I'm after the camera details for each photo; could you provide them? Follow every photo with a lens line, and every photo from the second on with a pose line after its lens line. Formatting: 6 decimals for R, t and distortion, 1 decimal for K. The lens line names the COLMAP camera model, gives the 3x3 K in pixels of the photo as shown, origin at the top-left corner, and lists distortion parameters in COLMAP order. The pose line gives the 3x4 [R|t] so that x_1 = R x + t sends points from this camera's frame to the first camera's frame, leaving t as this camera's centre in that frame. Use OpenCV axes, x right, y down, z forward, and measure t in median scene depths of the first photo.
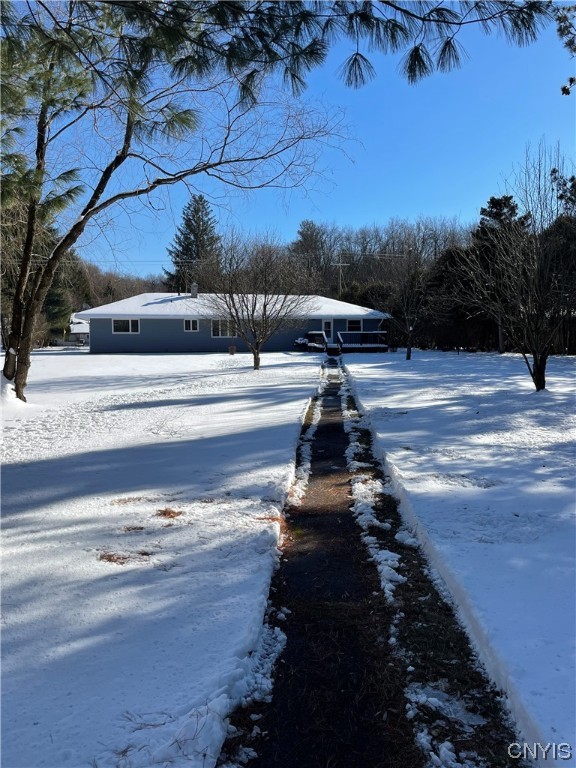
lens RADIAL K [[621.4, 0, 288.0], [0, 621.4, 384.0], [0, 0, 1]] dist [-0.000808, -0.000758]
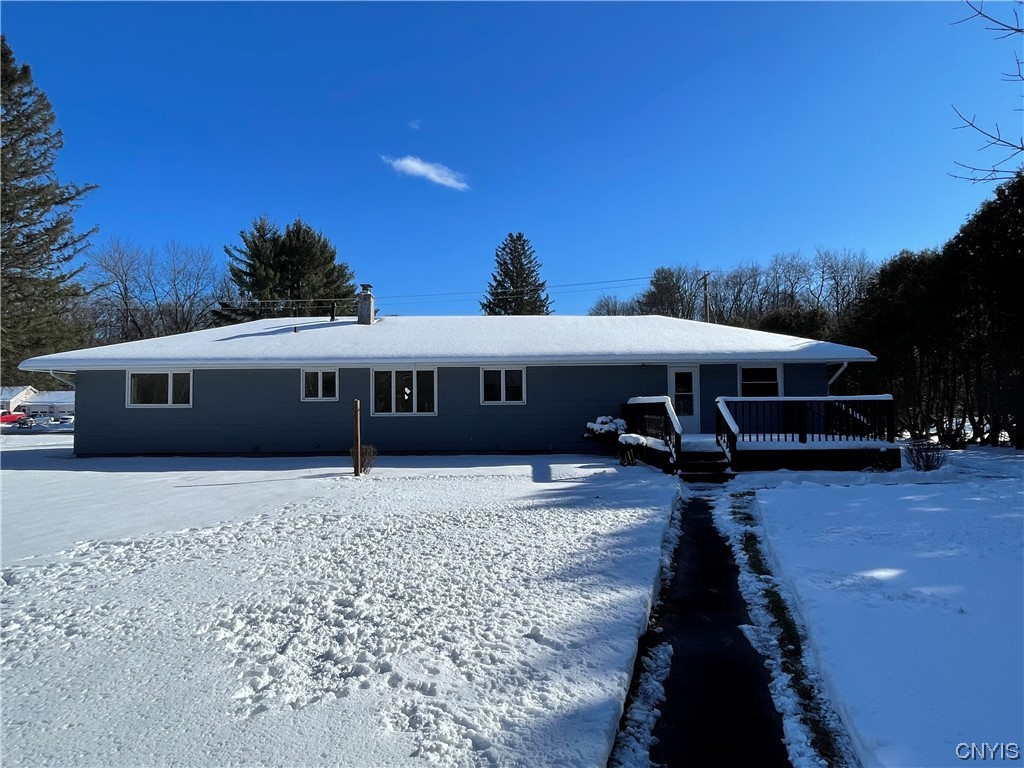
lens RADIAL K [[618.7, 0, 512.0], [0, 618.7, 384.0], [0, 0, 1]] dist [-0.000984, -0.000309]
pose [[0.975800, -0.015705, -0.218101, 0.046439], [-0.010478, 0.992913, -0.118377, -0.050864], [0.218415, 0.117797, 0.968720, 0.653496]]
